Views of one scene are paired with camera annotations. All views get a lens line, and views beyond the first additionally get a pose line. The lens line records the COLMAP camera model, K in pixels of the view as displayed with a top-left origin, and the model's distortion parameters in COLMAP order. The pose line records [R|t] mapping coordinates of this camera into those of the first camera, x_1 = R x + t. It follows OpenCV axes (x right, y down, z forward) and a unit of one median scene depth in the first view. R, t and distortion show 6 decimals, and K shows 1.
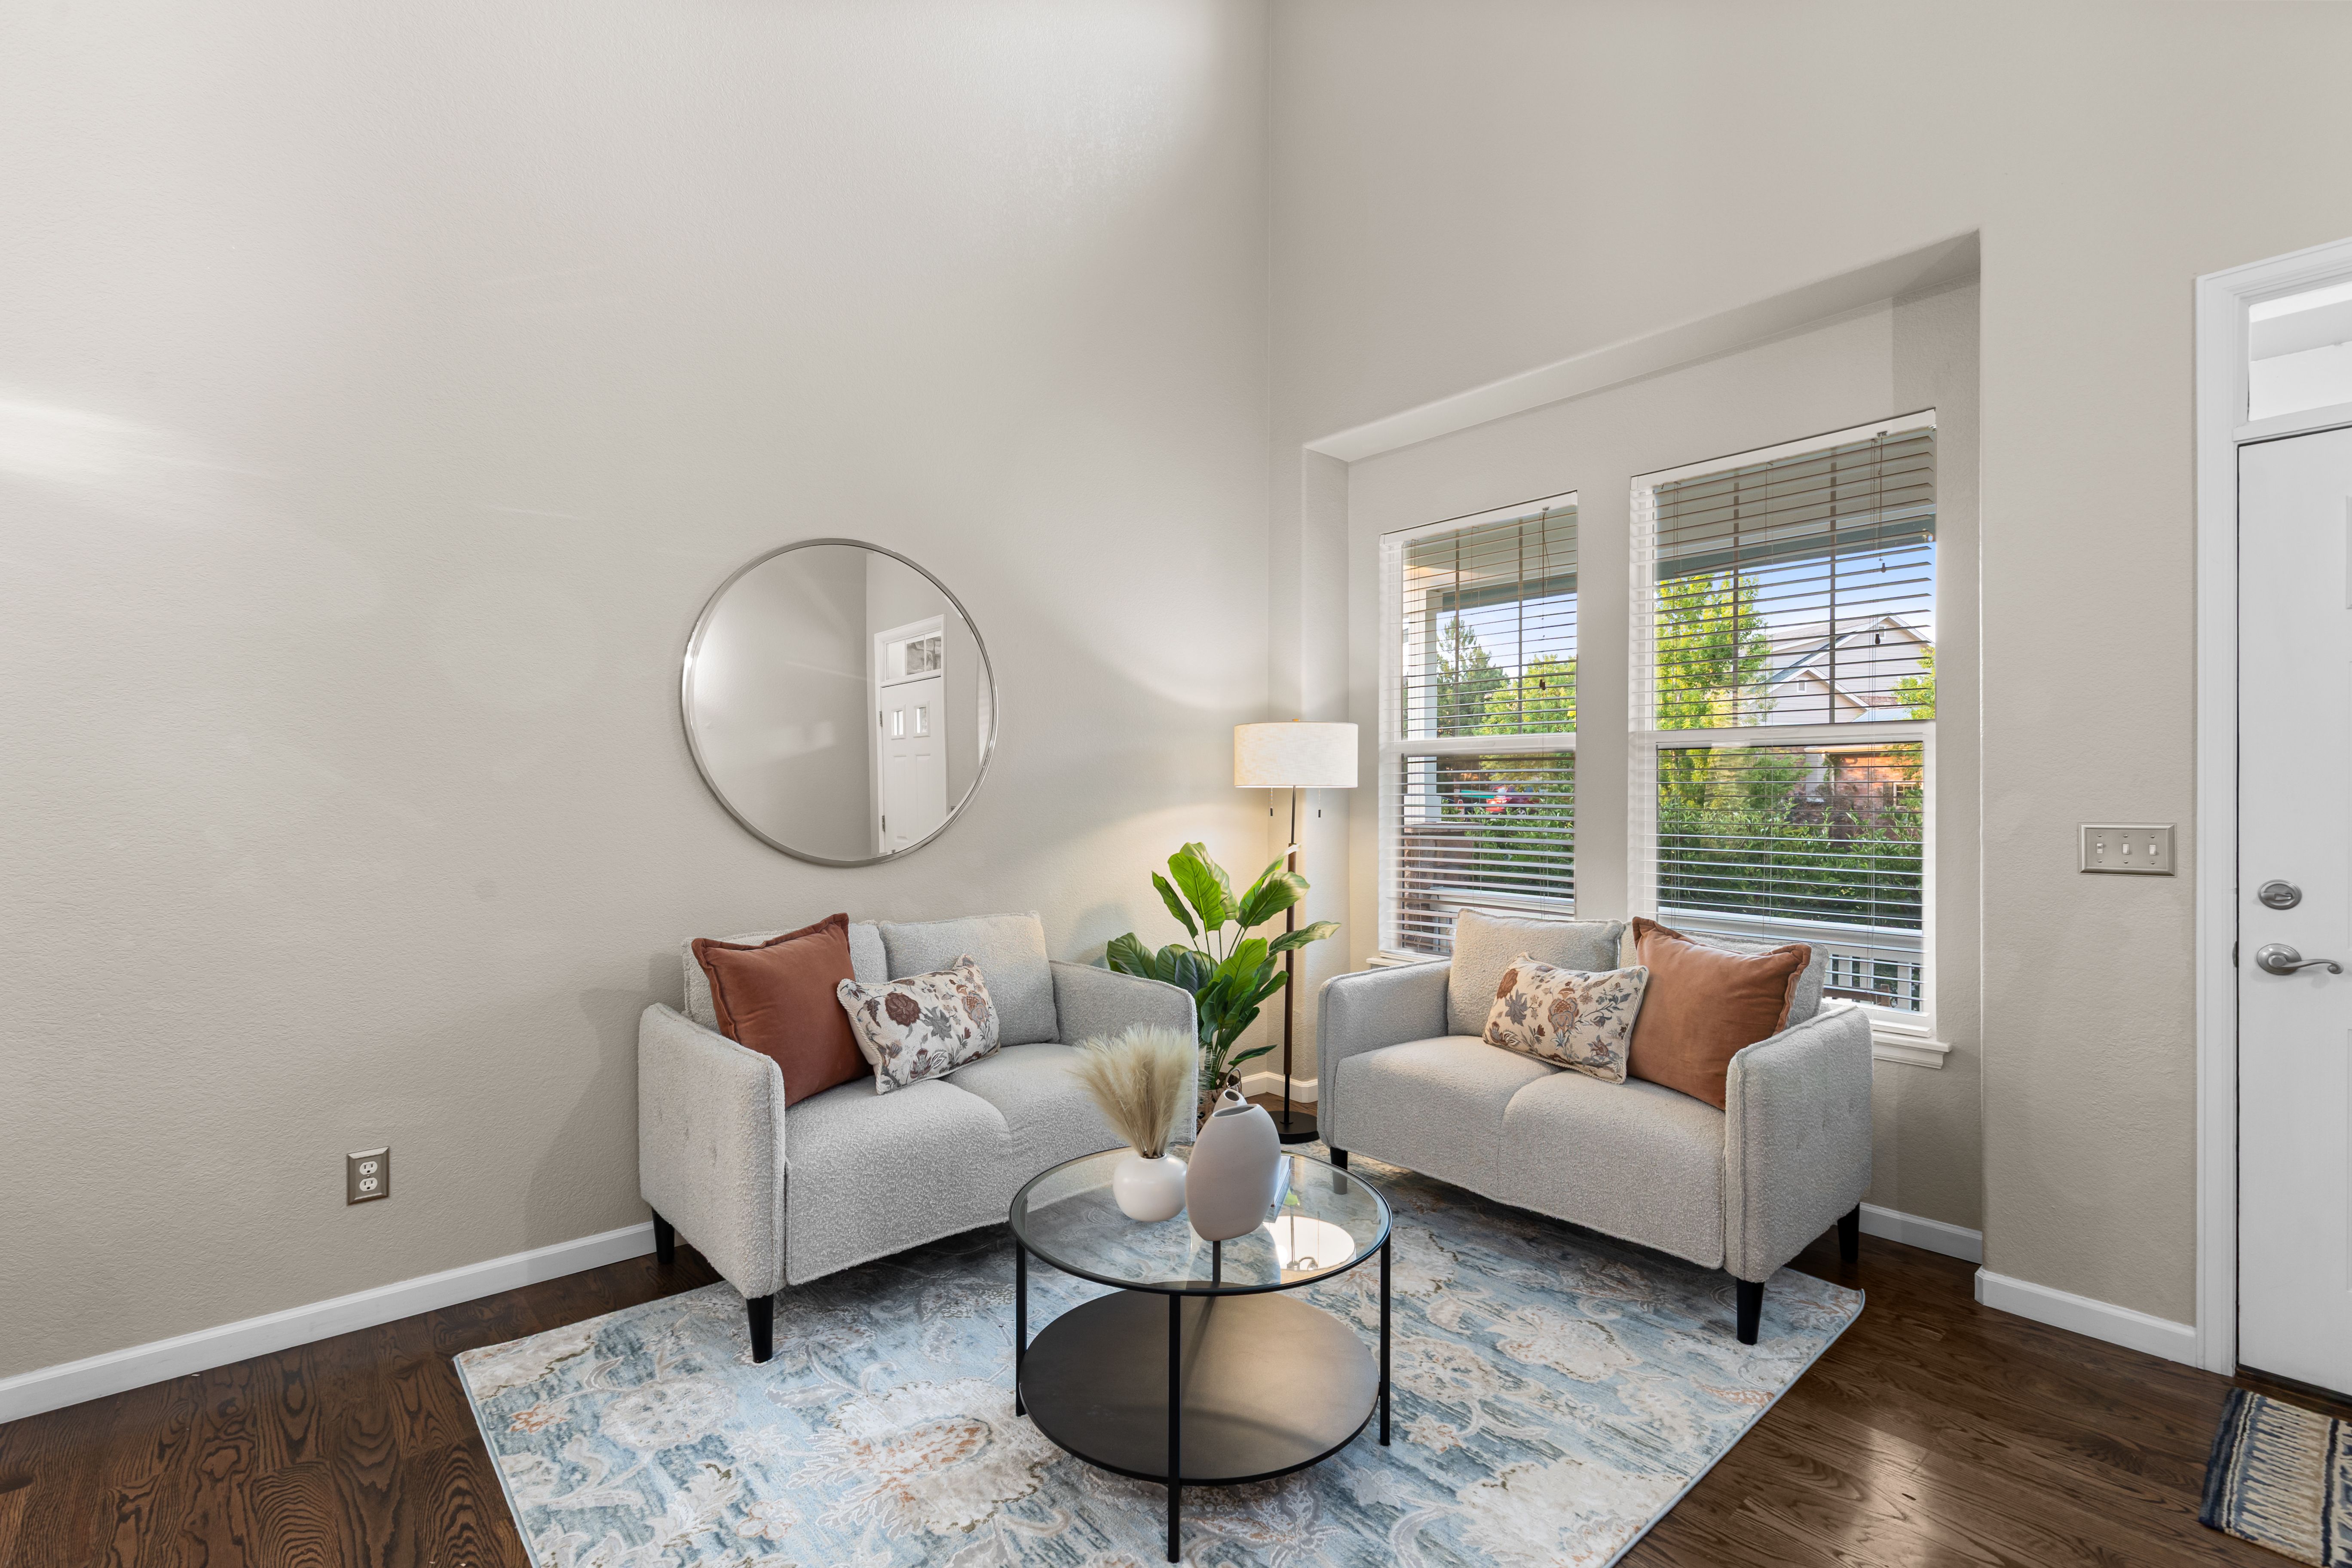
lens RADIAL K [[1064.0, 0, 1169.0], [0, 1064.0, 795.2], [0, 0, 1]] dist [-0.000639, -0.000439]
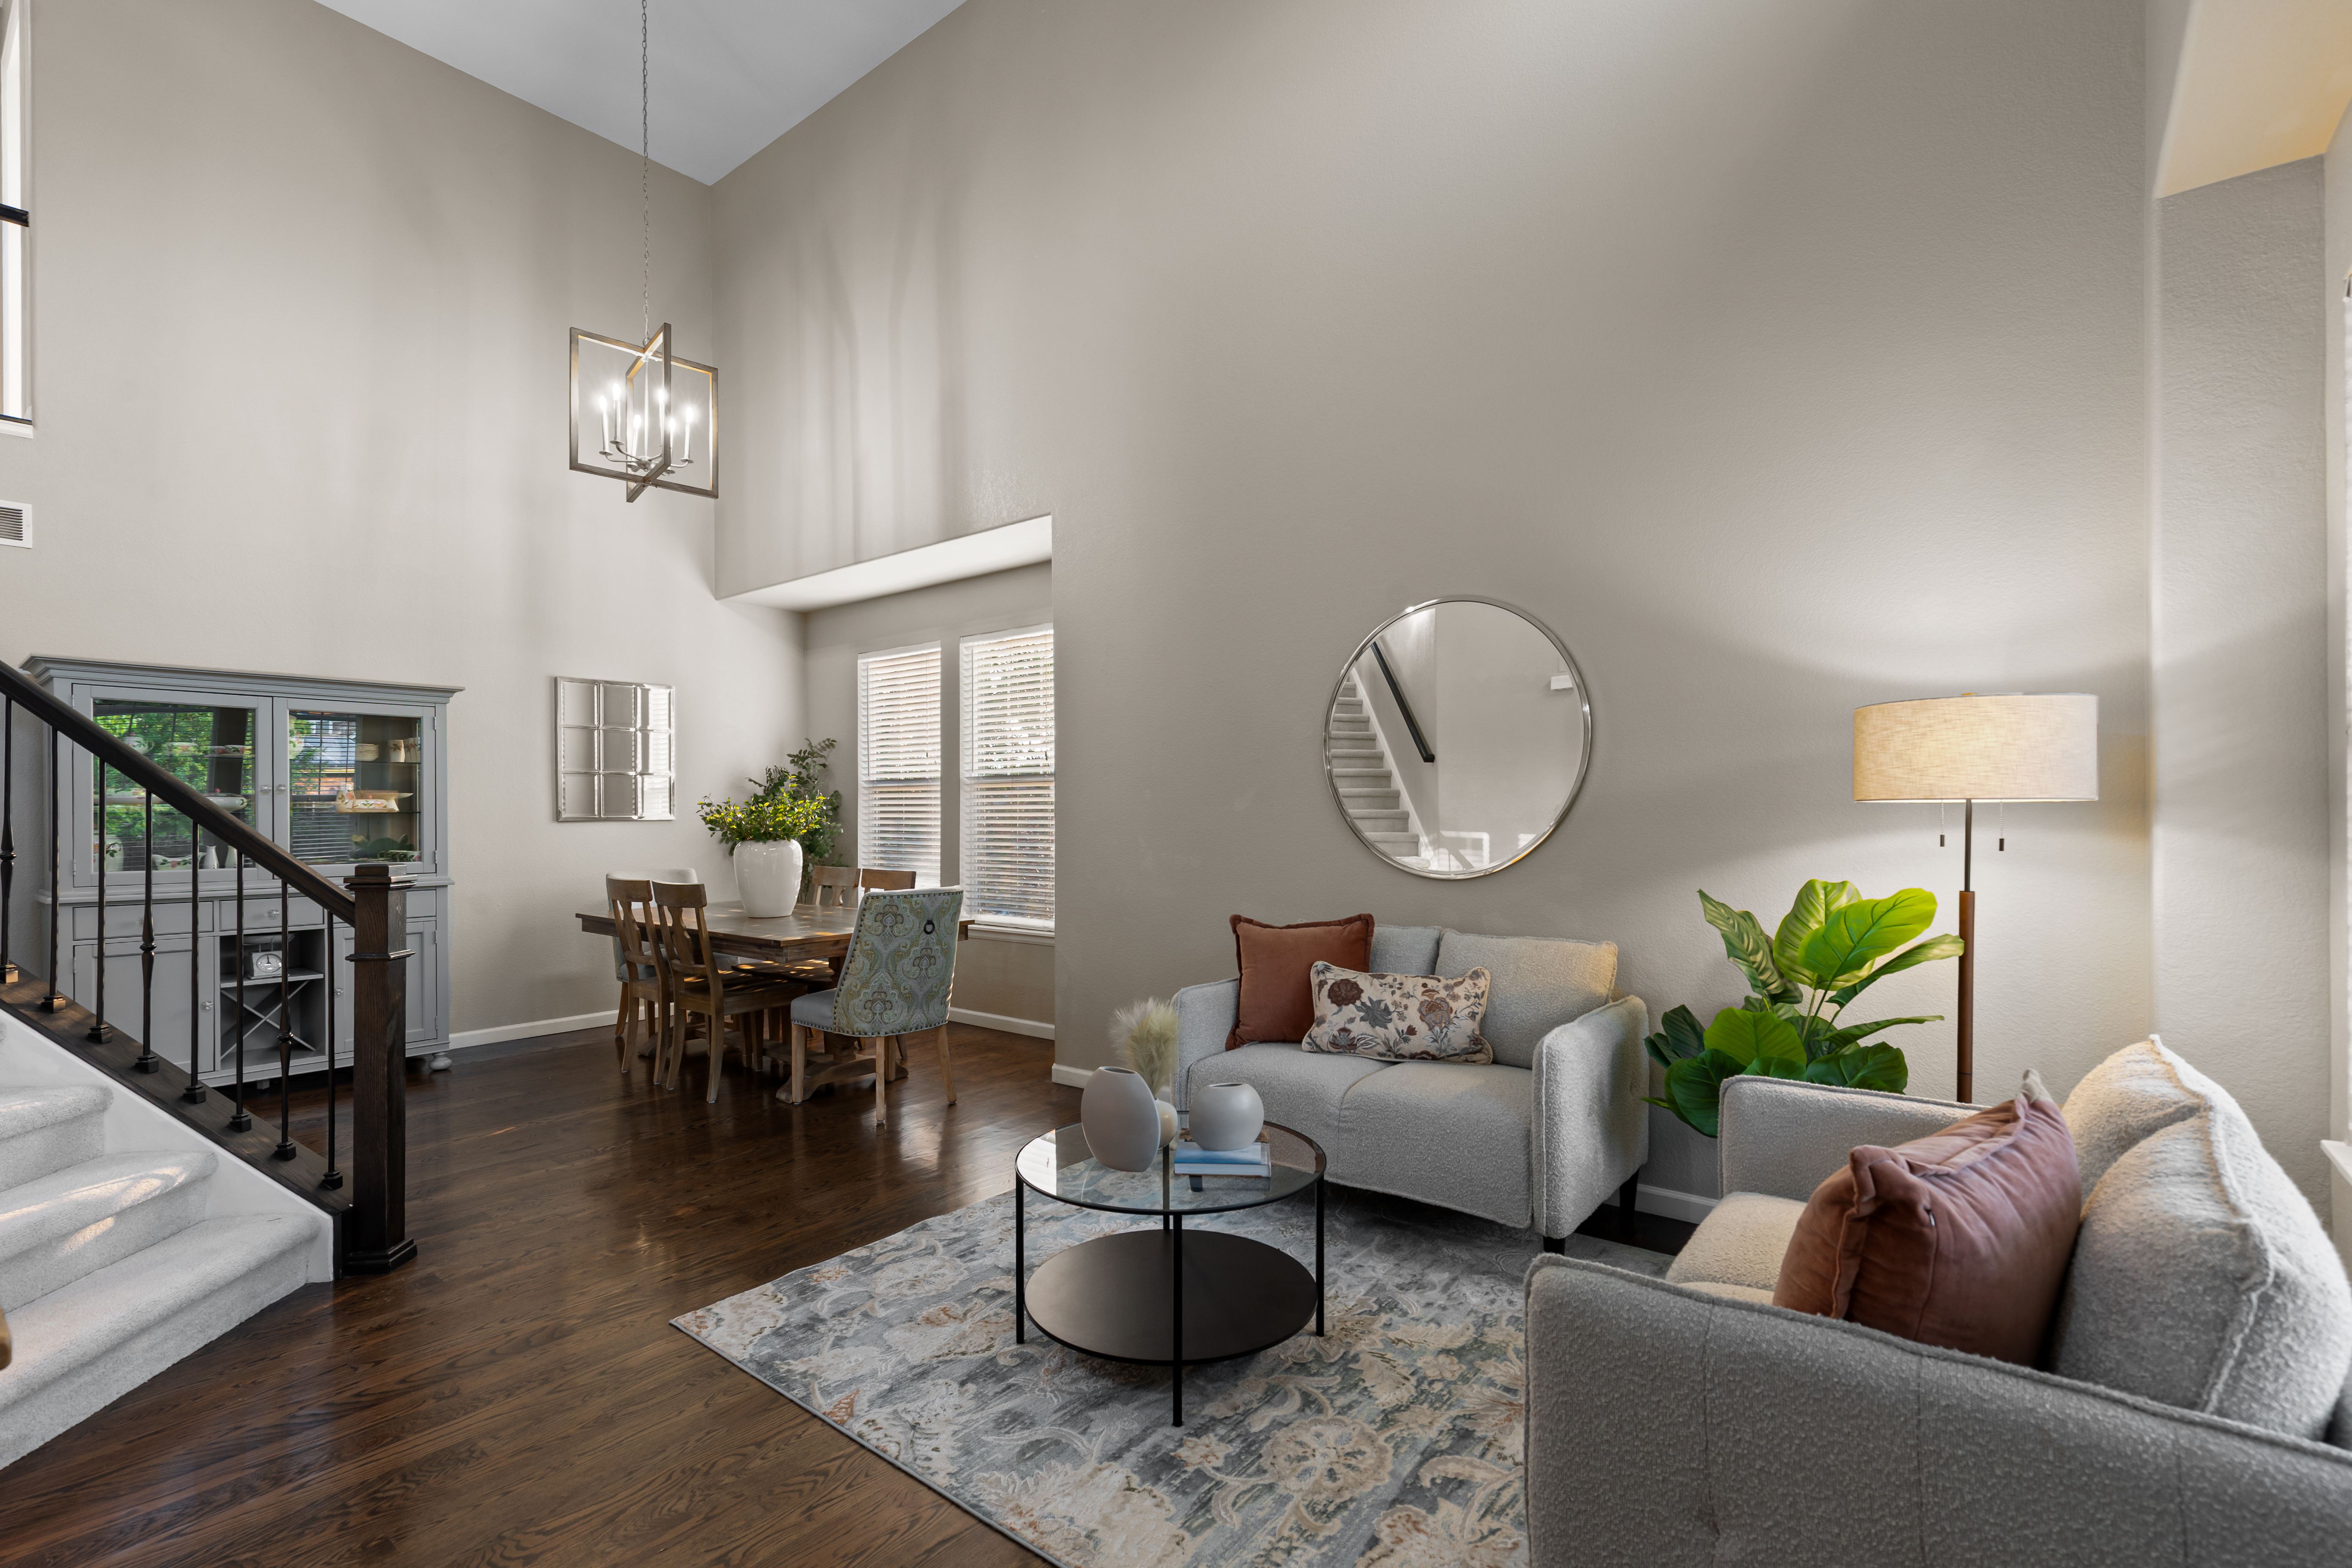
lens RADIAL K [[1064.0, 0, 1169.0], [0, 1064.0, 795.2], [0, 0, 1]] dist [-0.000639, -0.000439]
pose [[0.165546, -0.029440, -0.985763, 0.957250], [0.006883, 0.999564, -0.028697, 0.007693], [0.986178, -0.002034, 0.165676, 0.616167]]
